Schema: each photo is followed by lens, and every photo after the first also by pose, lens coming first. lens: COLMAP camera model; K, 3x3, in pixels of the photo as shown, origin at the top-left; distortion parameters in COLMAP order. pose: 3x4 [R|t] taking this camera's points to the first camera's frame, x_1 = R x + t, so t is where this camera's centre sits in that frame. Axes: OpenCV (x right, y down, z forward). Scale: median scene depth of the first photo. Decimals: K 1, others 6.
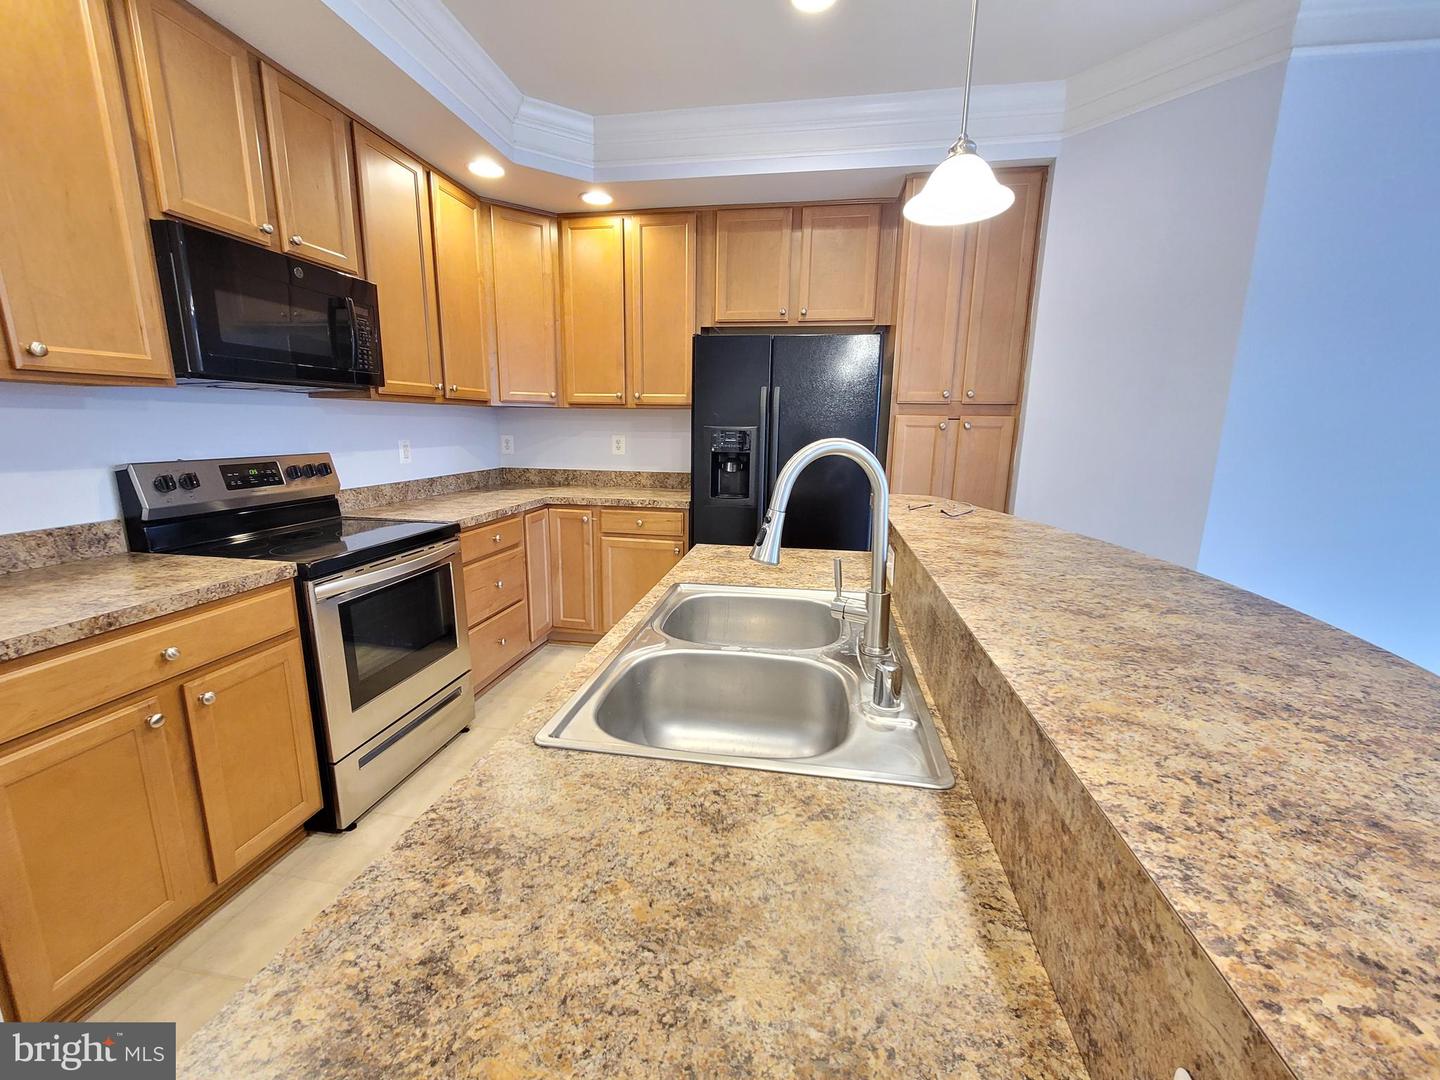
lens RADIAL K [[586.8, 0, 718.2], [0, 586.8, 539.7], [0, 0, 1]] dist [-0.001586, 0.002199]
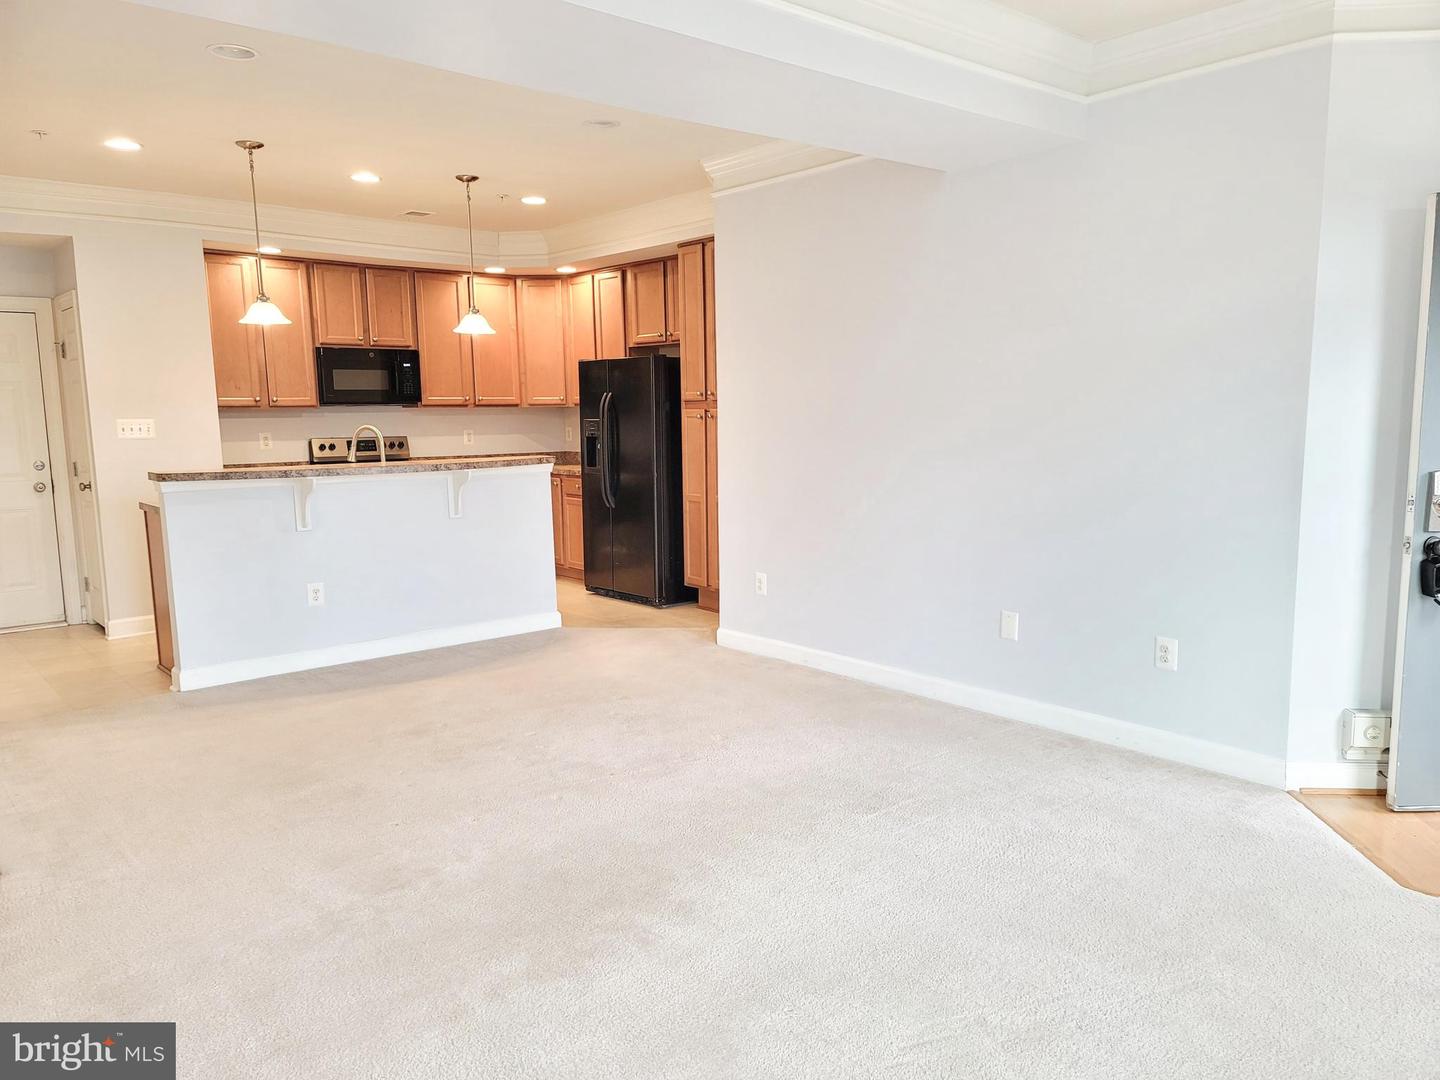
lens RADIAL K [[1048.1, 0, 731.4], [0, 1048.1, 546.8], [0, 0, 1]] dist [0.059762, -0.002348]
pose [[0.774210, 0.060960, -0.629987, 2.070954], [-0.101445, 0.994434, -0.028443, 0.176138], [0.624747, 0.085930, 0.776085, -0.856221]]
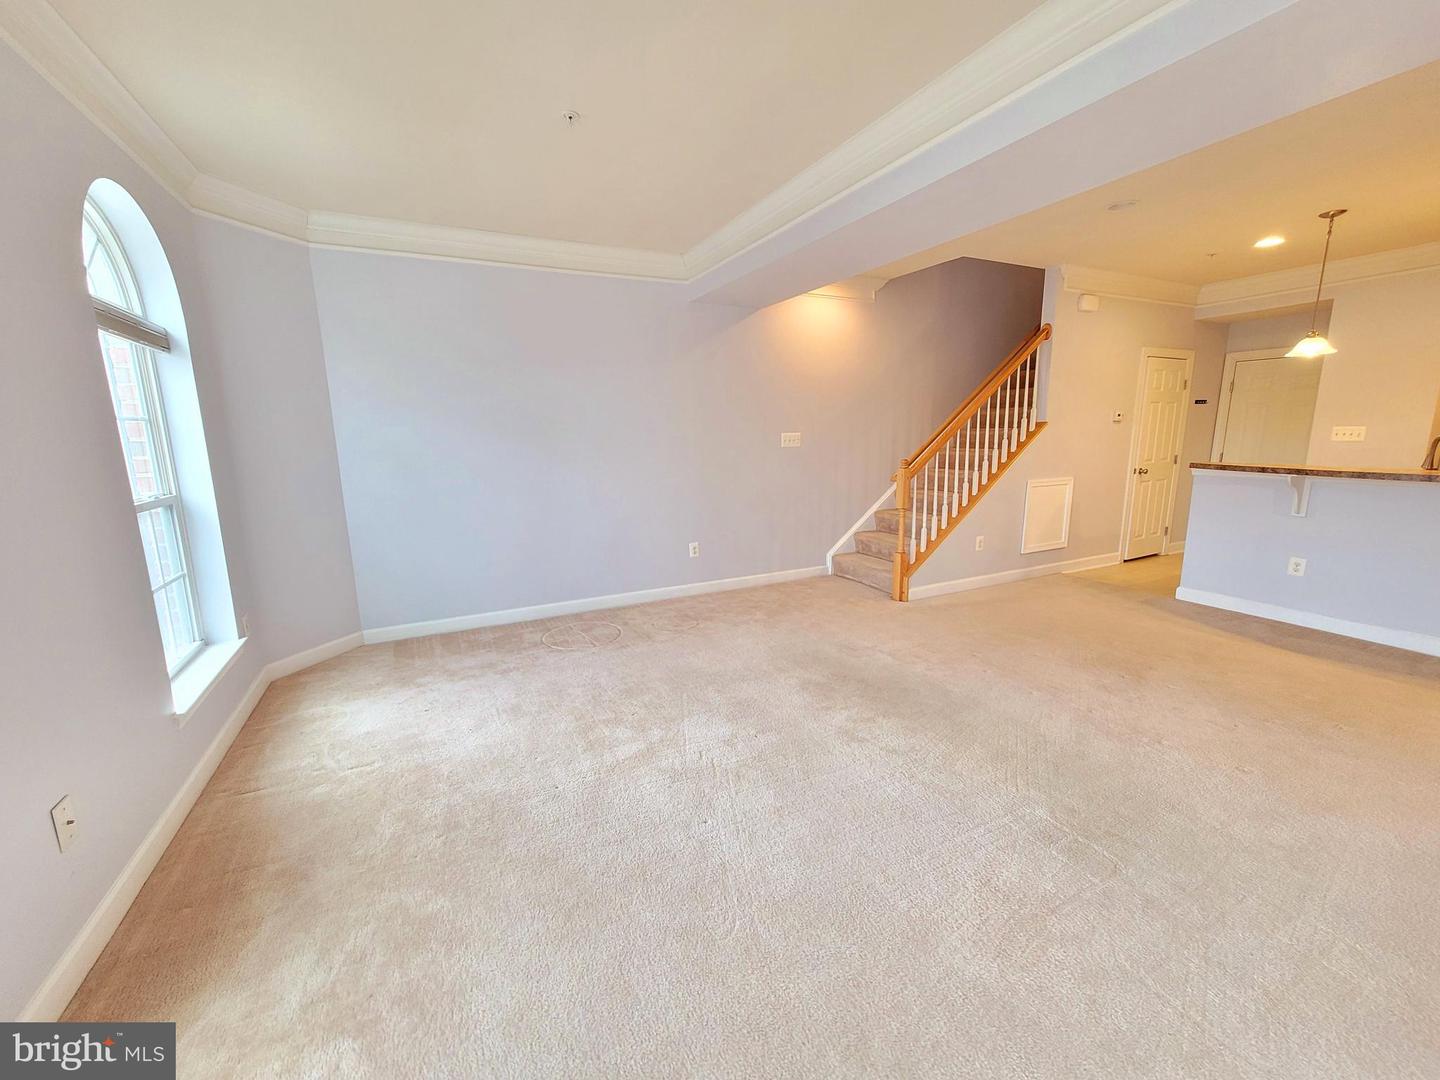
lens RADIAL K [[586.8, 0, 714.4], [0, 586.8, 540.6], [0, 0, 1]] dist [-0.001586, 0.002199]
pose [[-0.805432, 0.110428, -0.582310, 2.173025], [-0.112745, 0.936003, 0.333446, -0.095629], [0.581866, 0.334221, -0.741437, 0.464155]]
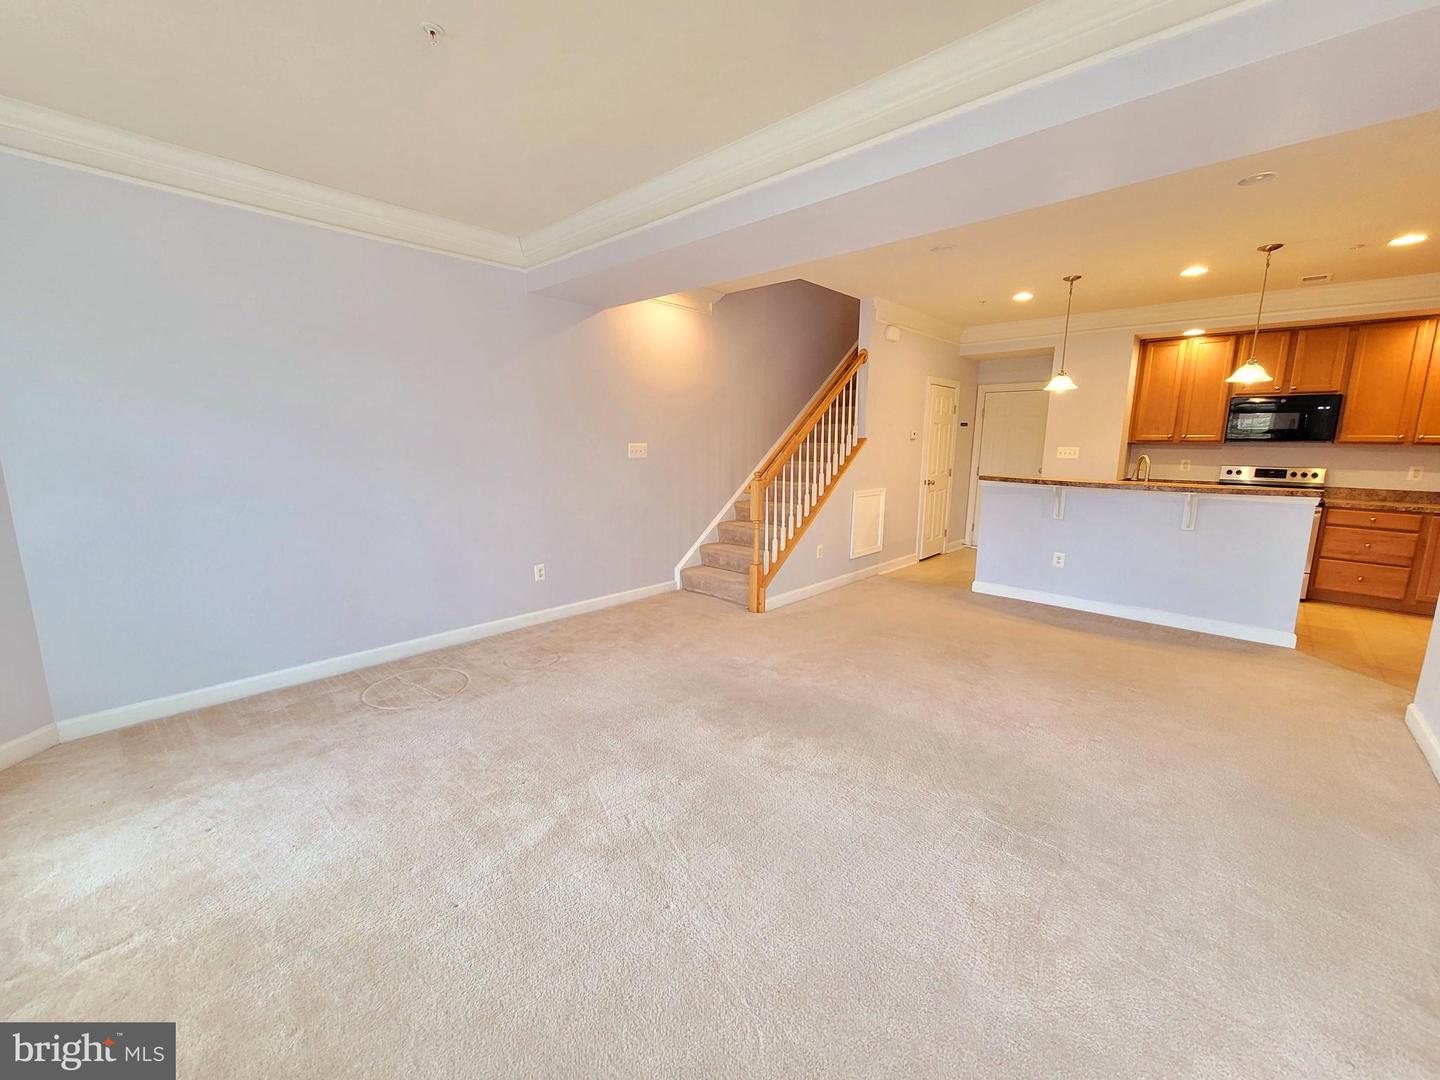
lens RADIAL K [[586.8, 0, 714.6], [0, 586.8, 540.2], [0, 0, 1]] dist [-0.001586, 0.002199]
pose [[-0.546292, 0.124724, -0.828257, 2.226345], [-0.180925, 0.947935, 0.262078, -0.048765], [0.817821, 0.293023, -0.495284, 0.255121]]
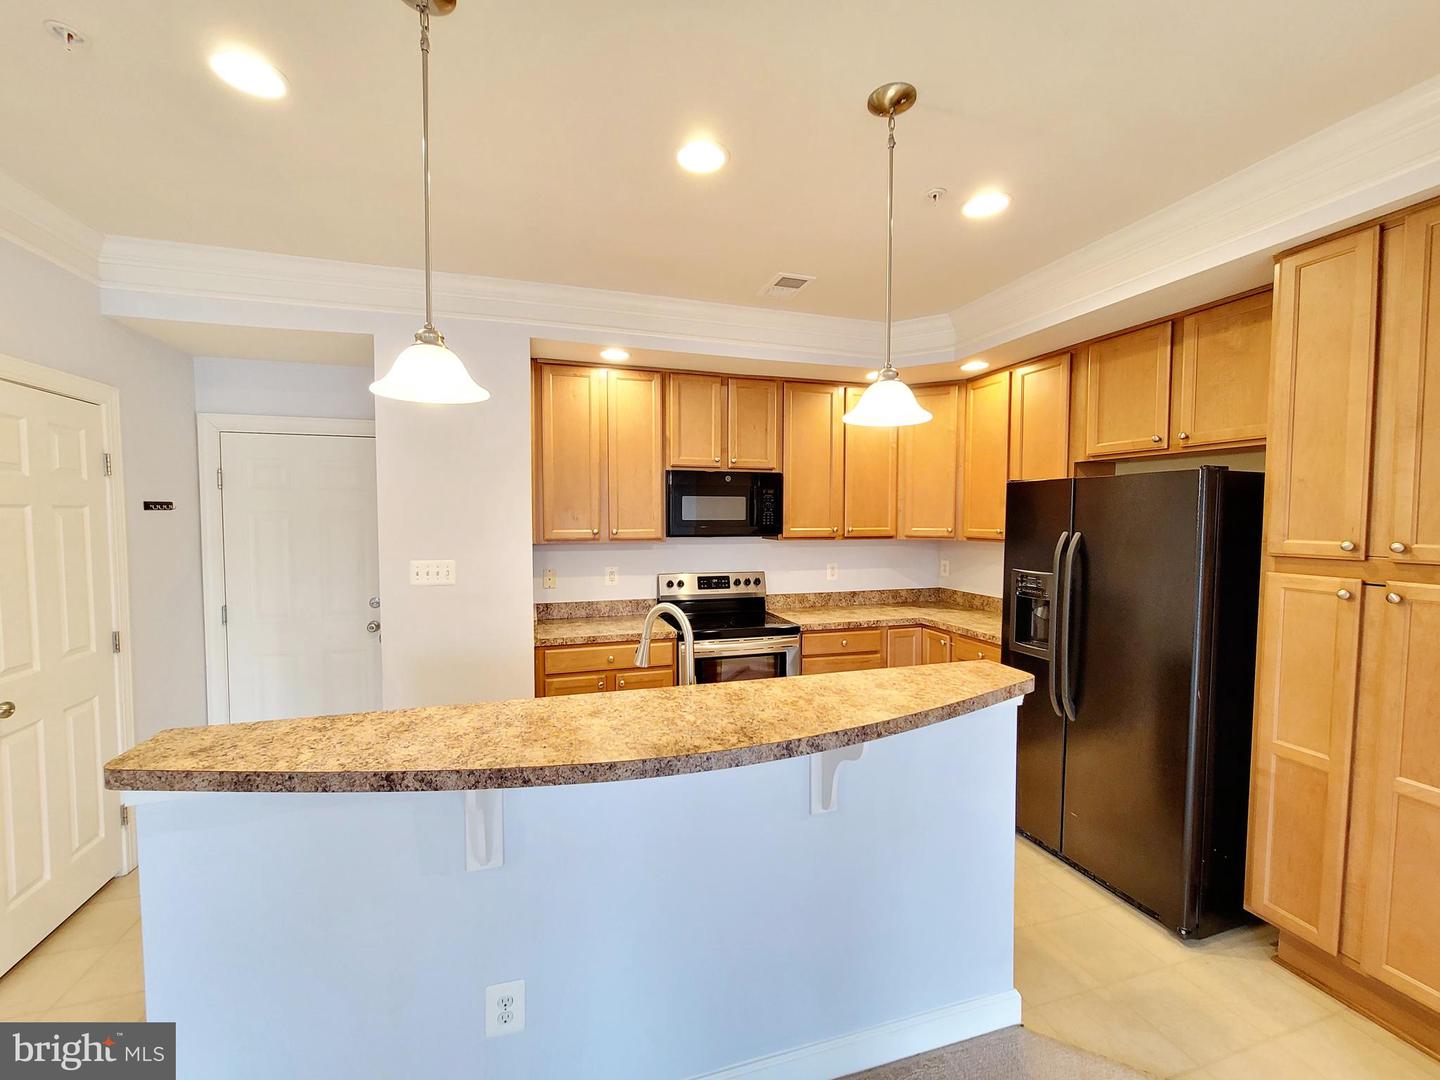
lens RADIAL K [[586.8, 0, 710.2], [0, 586.8, 544.5], [0, 0, 1]] dist [-0.001586, 0.002199]
pose [[0.447703, 0.031501, -0.893627, 0.662270], [-0.171988, 0.983753, -0.051486, -0.100039], [0.877486, 0.176743, 0.445847, 0.106157]]
